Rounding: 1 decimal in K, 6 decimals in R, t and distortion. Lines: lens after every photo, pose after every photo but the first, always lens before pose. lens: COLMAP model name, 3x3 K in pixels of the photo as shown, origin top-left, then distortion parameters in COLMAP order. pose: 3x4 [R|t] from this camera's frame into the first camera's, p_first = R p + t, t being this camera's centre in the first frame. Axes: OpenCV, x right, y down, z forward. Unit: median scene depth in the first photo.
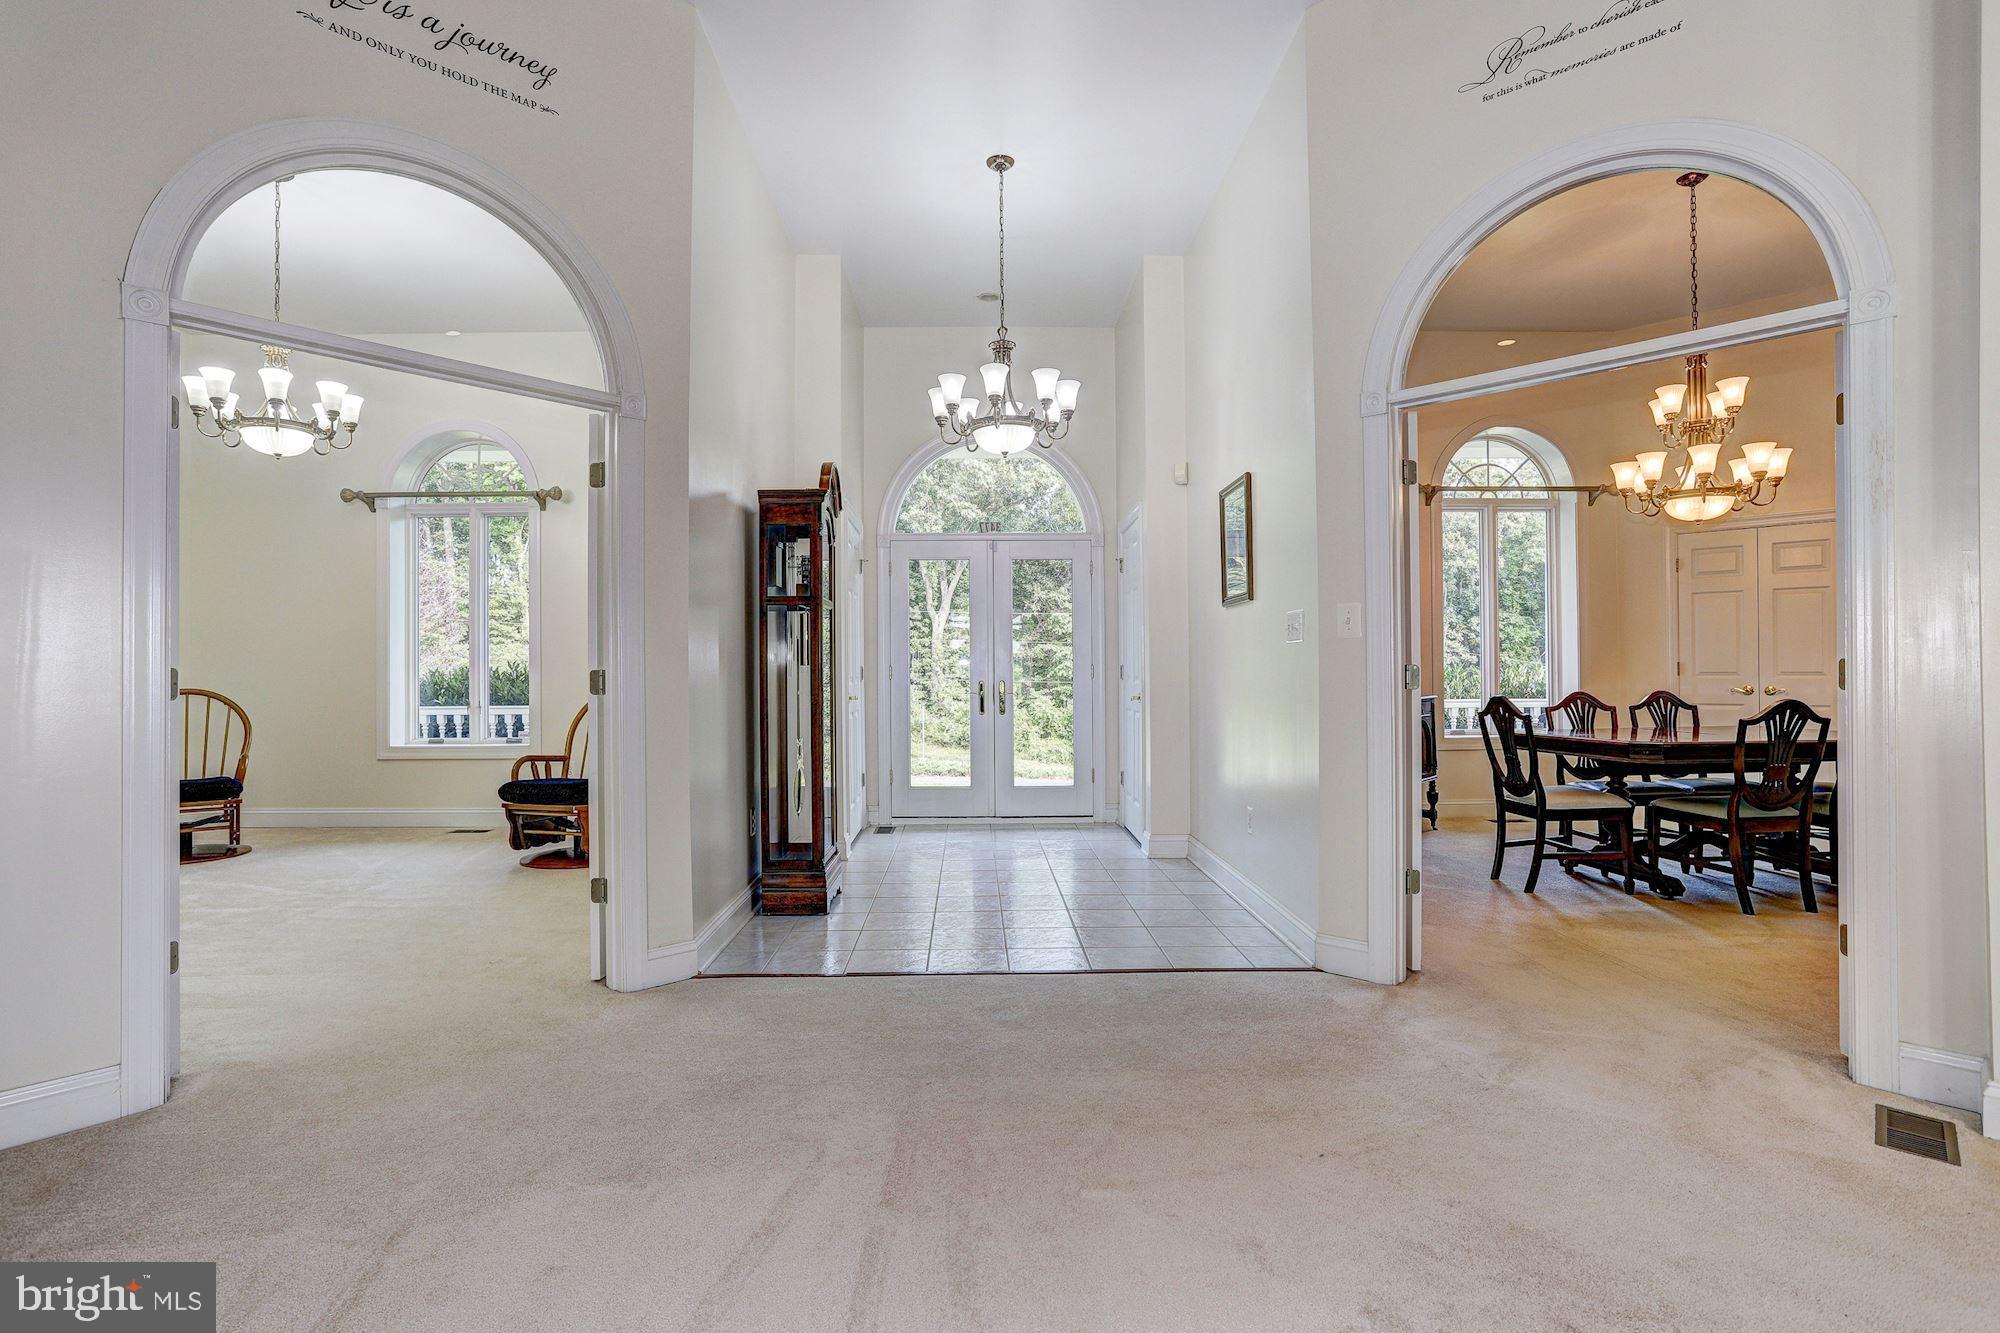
lens RADIAL K [[973.4, 0, 985.5], [0, 973.4, 665.3], [0, 0, 1]] dist [-0.056632, 0.036126]
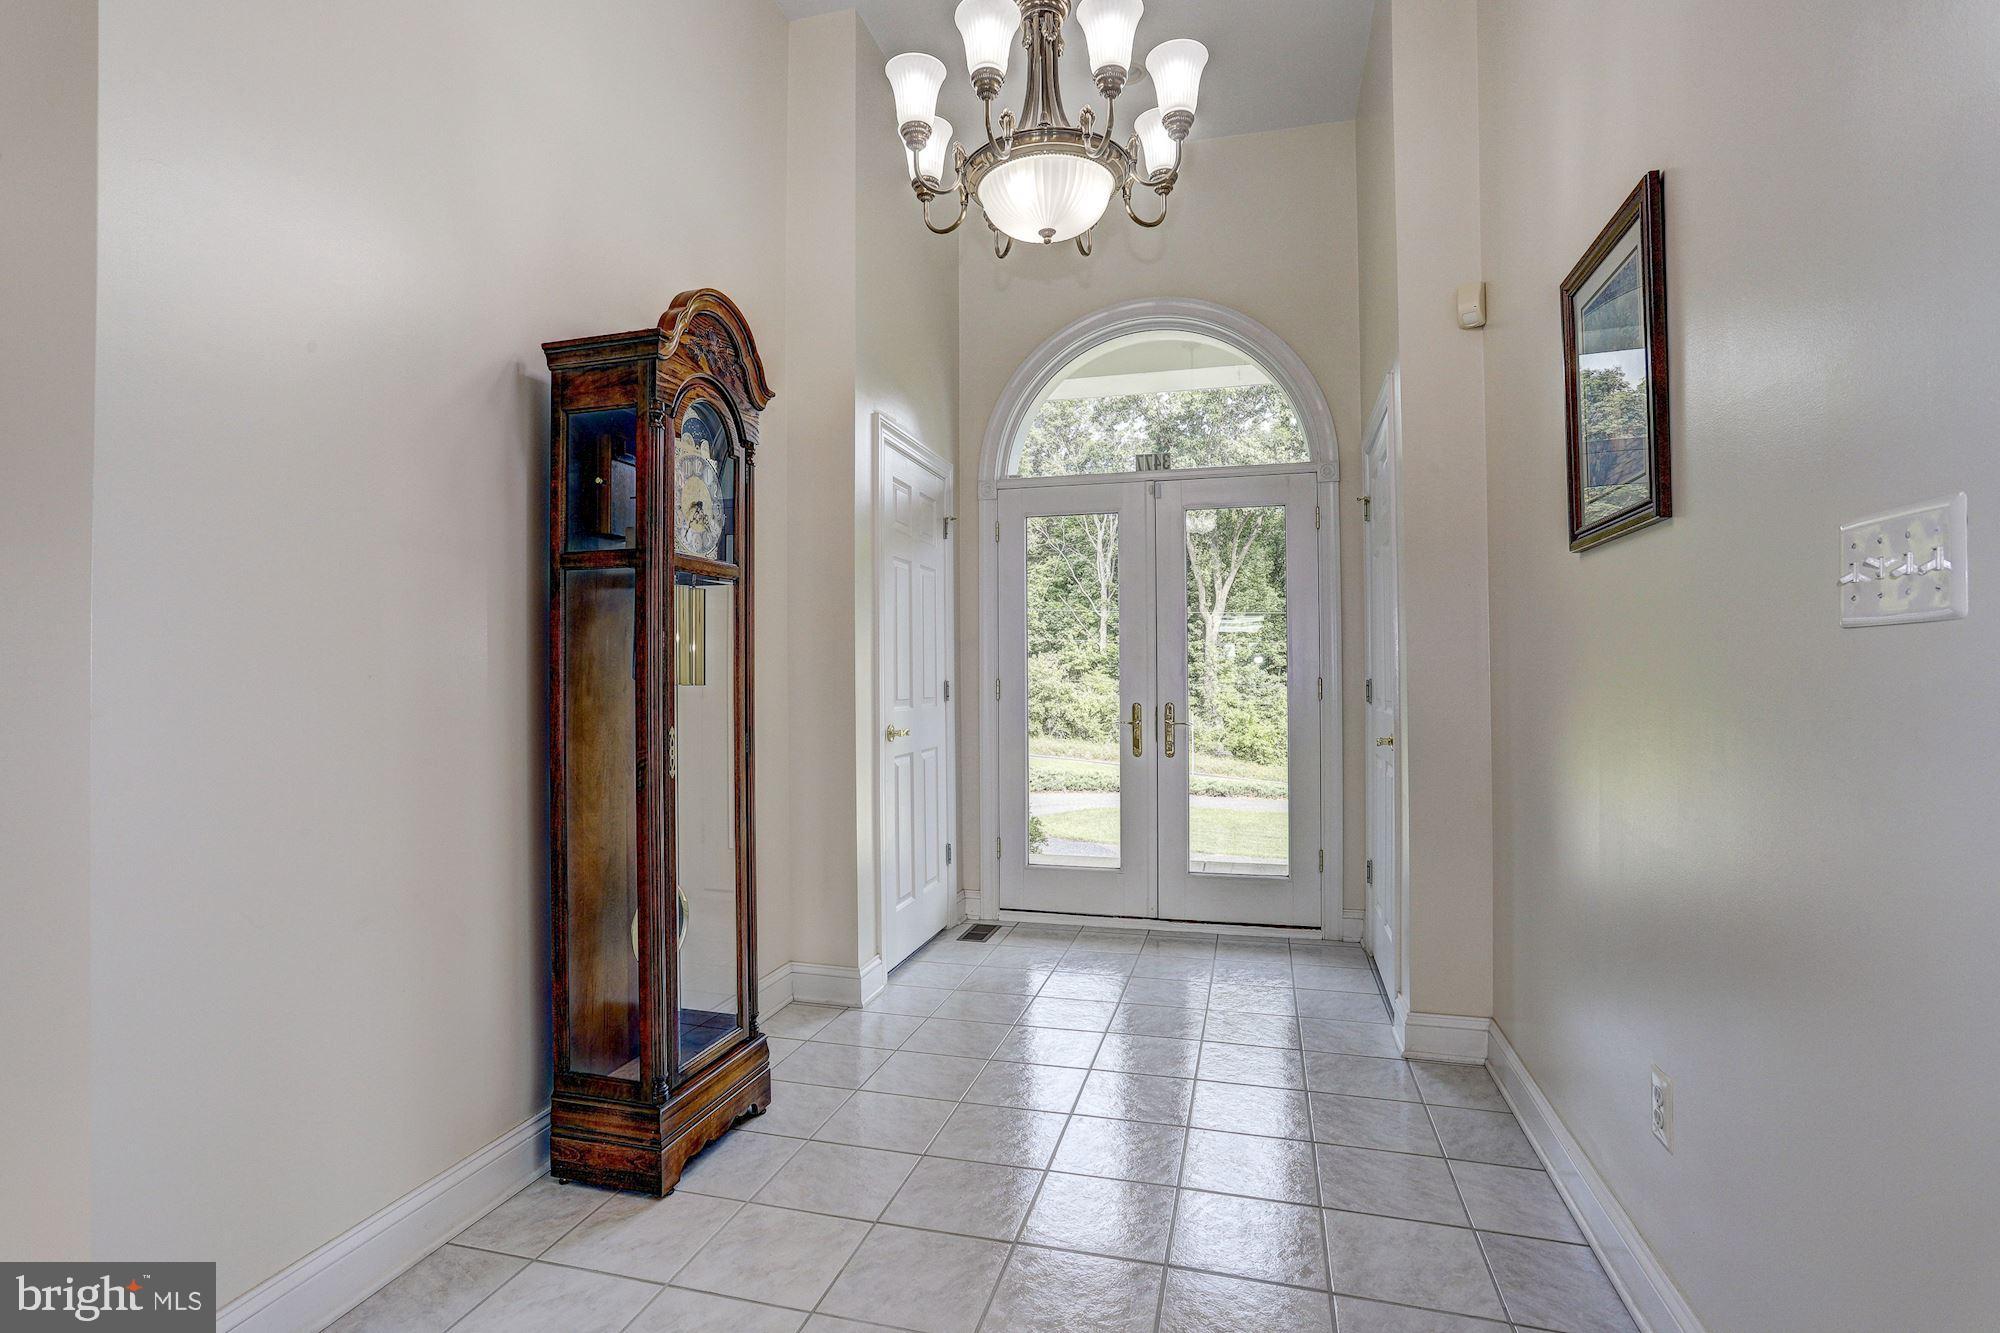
lens RADIAL K [[973.4, 0, 985.5], [0, 973.4, 665.3], [0, 0, 1]] dist [-0.056632, 0.036126]
pose [[0.958431, -0.001834, -0.285320, 0.121307], [0.000738, 0.999992, -0.003952, -0.008978], [0.285325, 0.003577, 0.958424, 0.538787]]
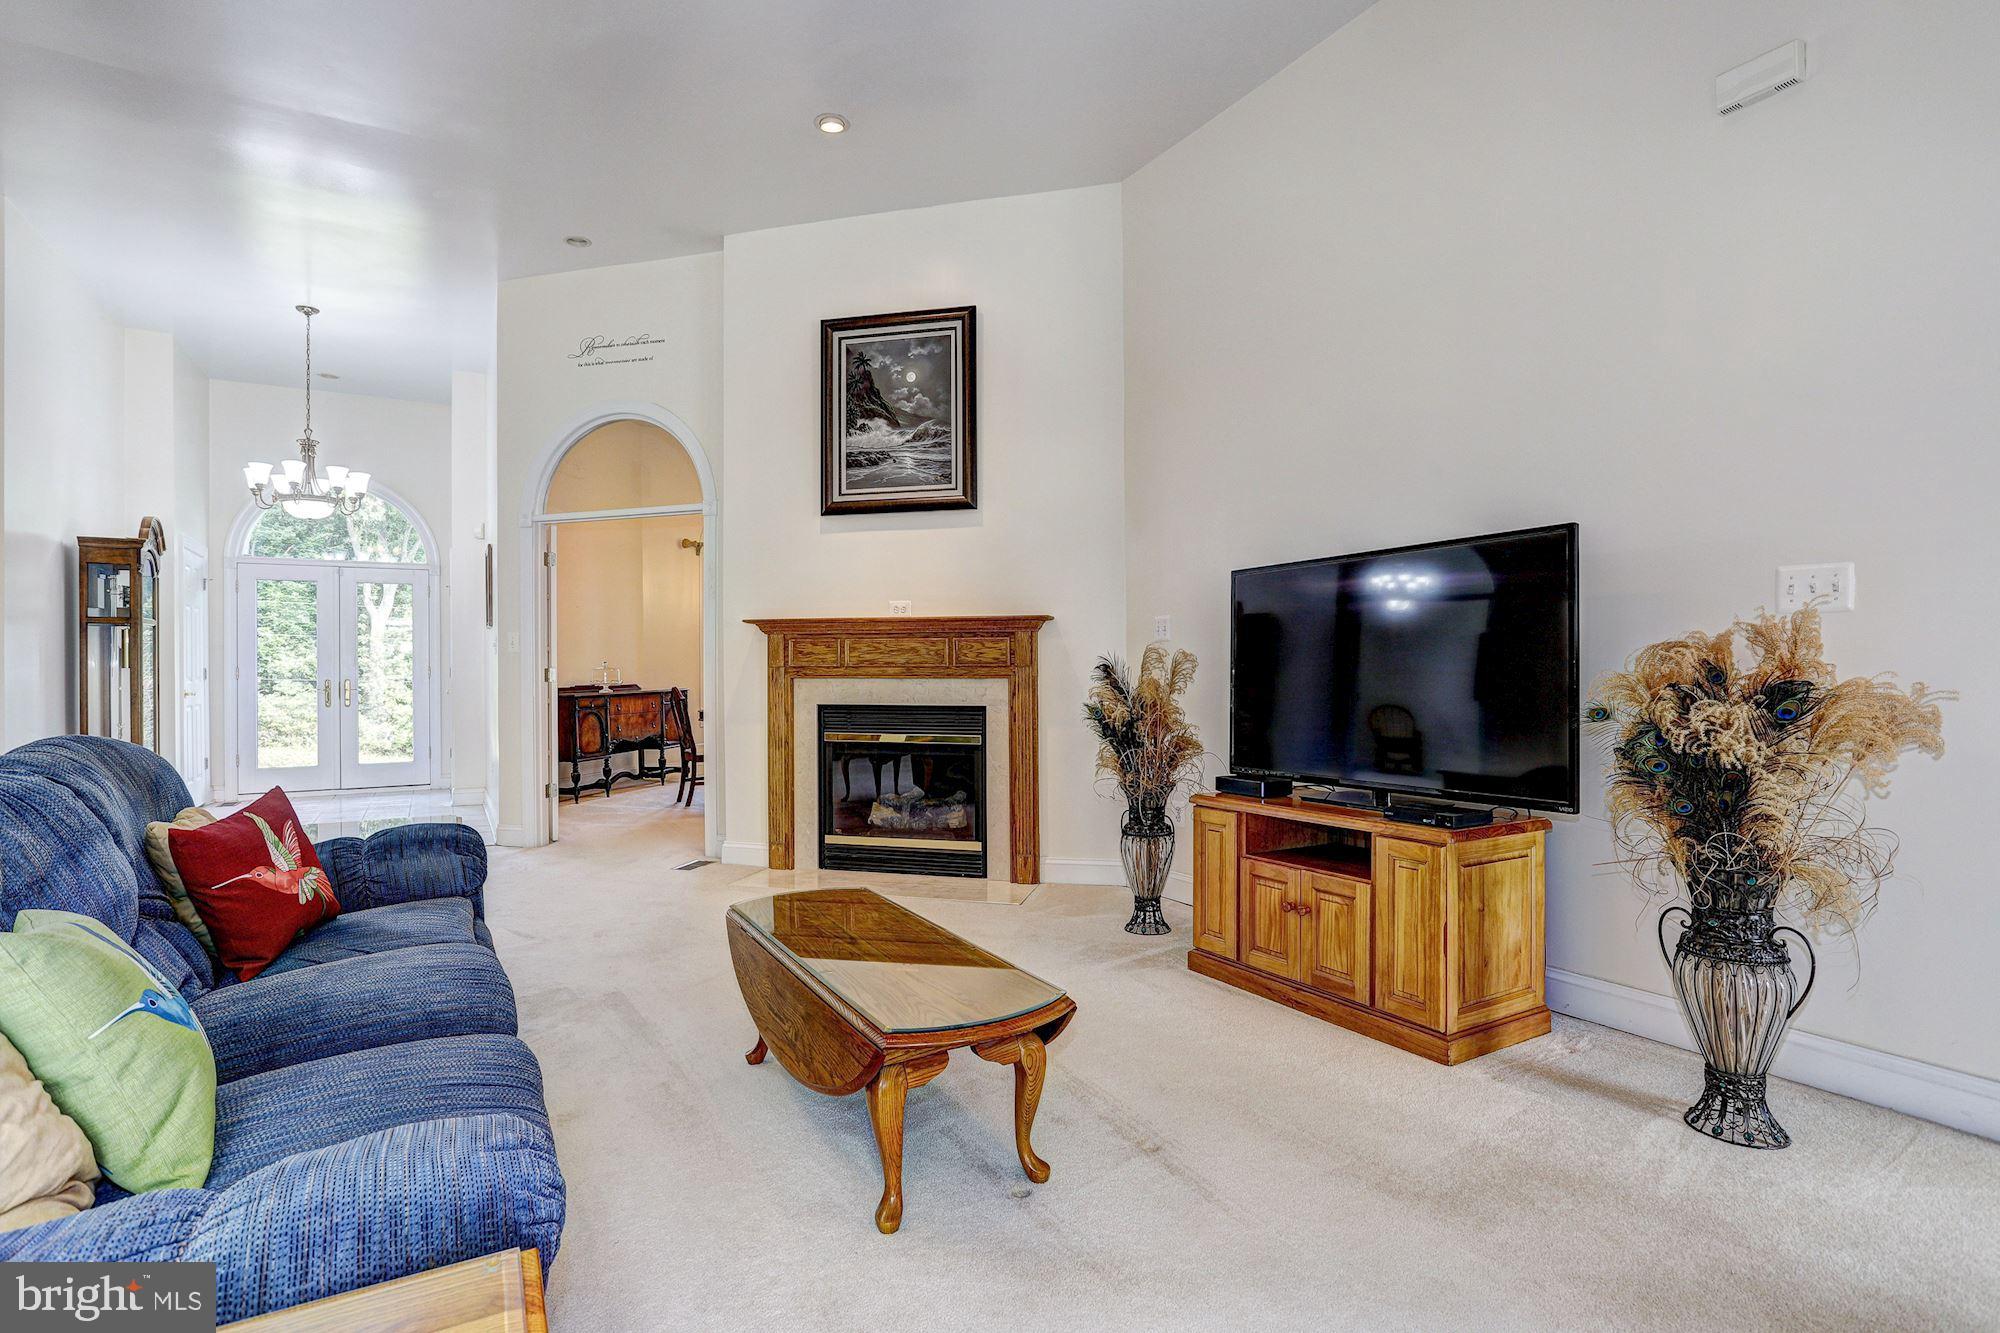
lens RADIAL K [[973.4, 0, 985.5], [0, 973.4, 665.3], [0, 0, 1]] dist [-0.056632, 0.036126]
pose [[0.875341, 0.000440, 0.483506, 0.205532], [-0.000311, 1.000000, -0.000346, -0.003580], [-0.483507, 0.000153, 0.875341, -0.684396]]
